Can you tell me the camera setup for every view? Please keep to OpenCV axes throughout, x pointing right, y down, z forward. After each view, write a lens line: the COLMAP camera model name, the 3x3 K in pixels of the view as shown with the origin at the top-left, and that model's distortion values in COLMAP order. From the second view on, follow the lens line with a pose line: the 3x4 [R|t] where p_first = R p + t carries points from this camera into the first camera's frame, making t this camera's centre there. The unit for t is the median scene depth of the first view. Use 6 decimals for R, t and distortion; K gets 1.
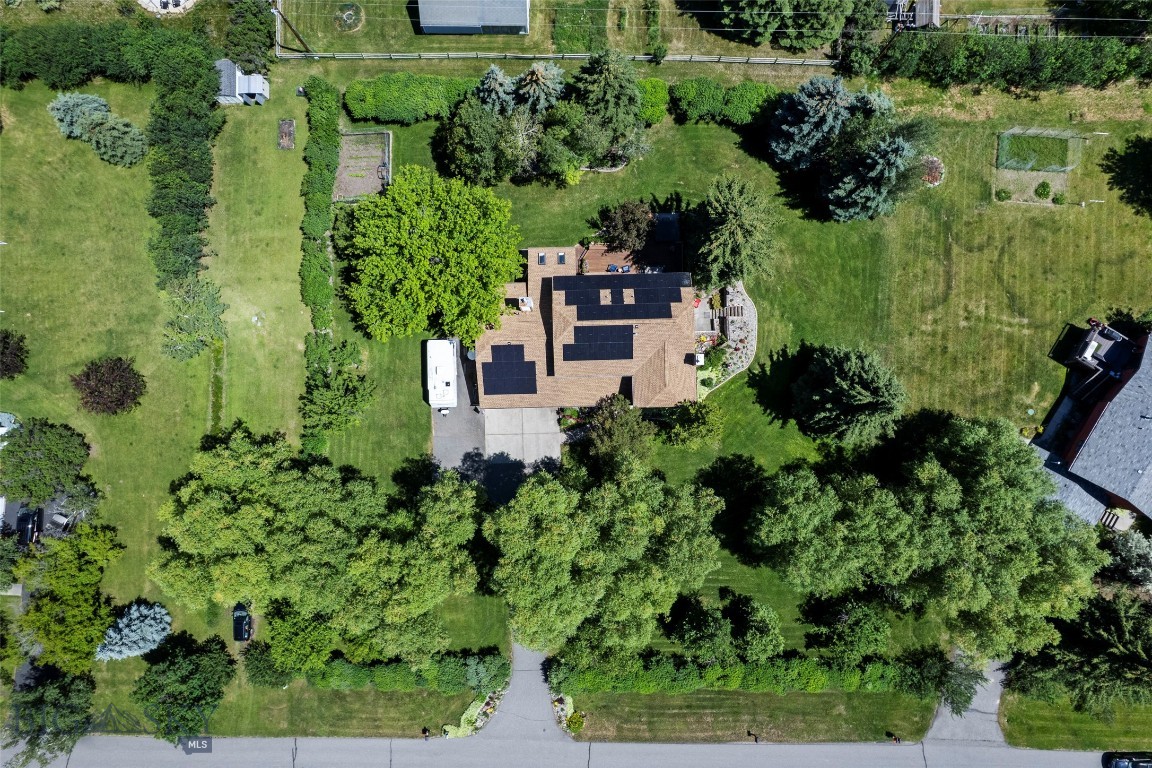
lens RADIAL K [[750.5, 0, 577.5], [0, 750.5, 384.9], [0, 0, 1]] dist [-0.083535, 0.090697]
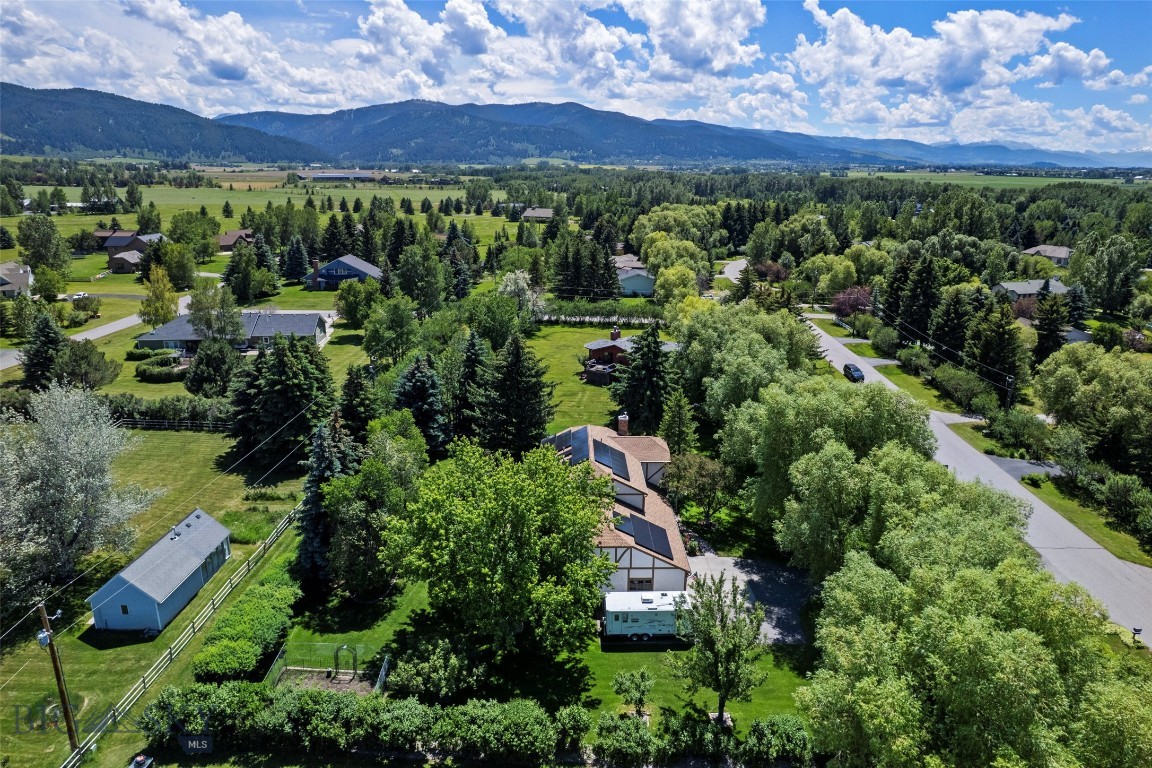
lens RADIAL K [[750.5, 0, 577.5], [0, 750.5, 384.9], [0, 0, 1]] dist [-0.083535, 0.090697]
pose [[0.013951, -0.271798, 0.962253, -0.853242], [0.999056, 0.043372, -0.002234, -0.096406], [-0.041128, 0.961377, 0.272146, 0.606671]]
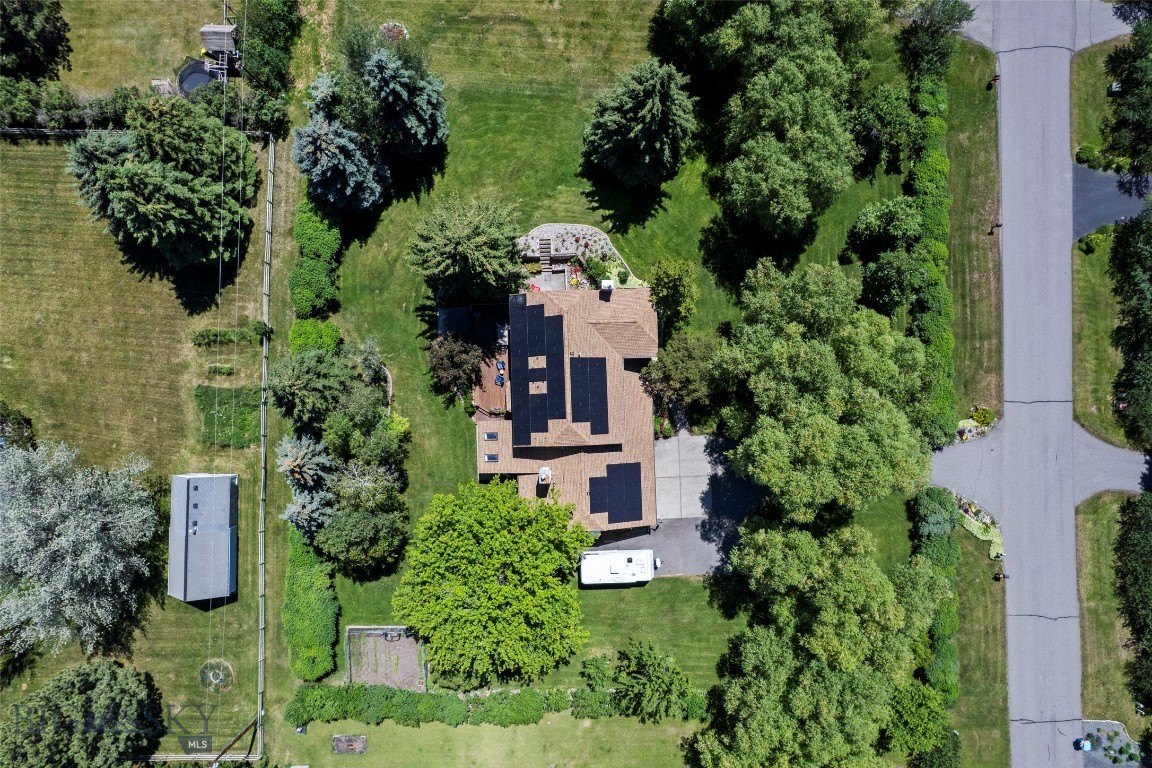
lens RADIAL K [[750.5, 0, 577.5], [0, 750.5, 384.9], [0, 0, 1]] dist [-0.083535, 0.090697]
pose [[-0.006462, -0.999298, 0.036913, 0.006980], [0.999341, -0.005135, 0.035938, -0.098622], [-0.035723, 0.037121, 0.998672, 0.087466]]
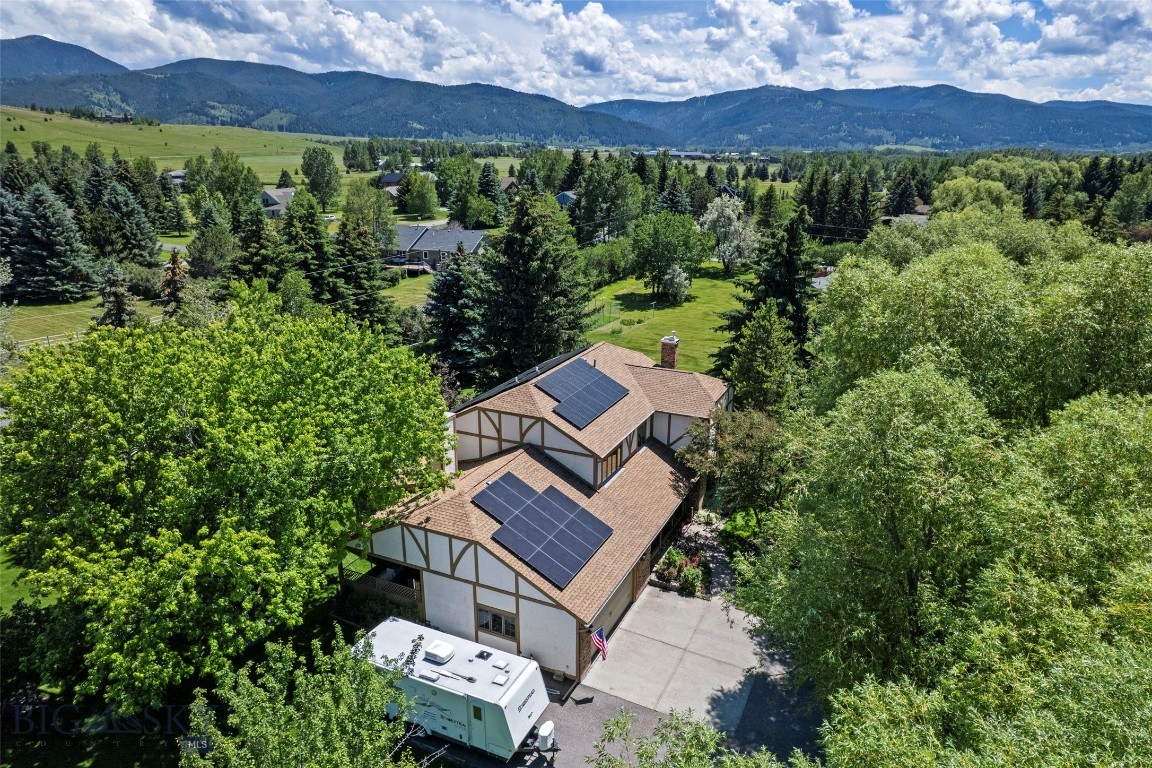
lens RADIAL K [[744.9, 0, 571.9], [0, 744.9, 360.4], [0, 0, 1]] dist [-0.081103, 0.068418]
pose [[0.450488, -0.231891, 0.862141, -0.423317], [0.892199, 0.151842, -0.425352, 0.164727], [-0.032274, 0.960818, 0.275296, 0.786214]]
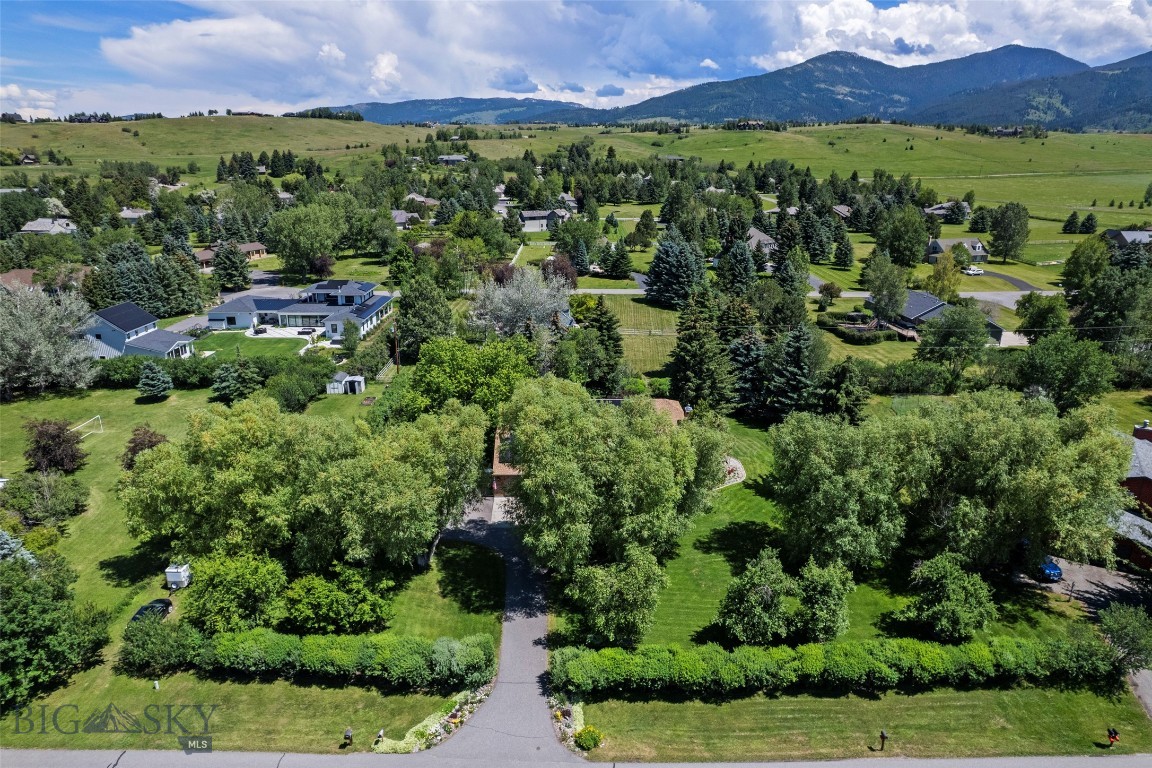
lens RADIAL K [[750.5, 0, 577.5], [0, 750.5, 384.9], [0, 0, 1]] dist [-0.083535, 0.090697]
pose [[0.999970, 0.004963, 0.006026, -0.018981], [0.004083, 0.325321, -0.945595, 1.015618], [-0.006653, 0.945591, 0.325291, 0.548416]]
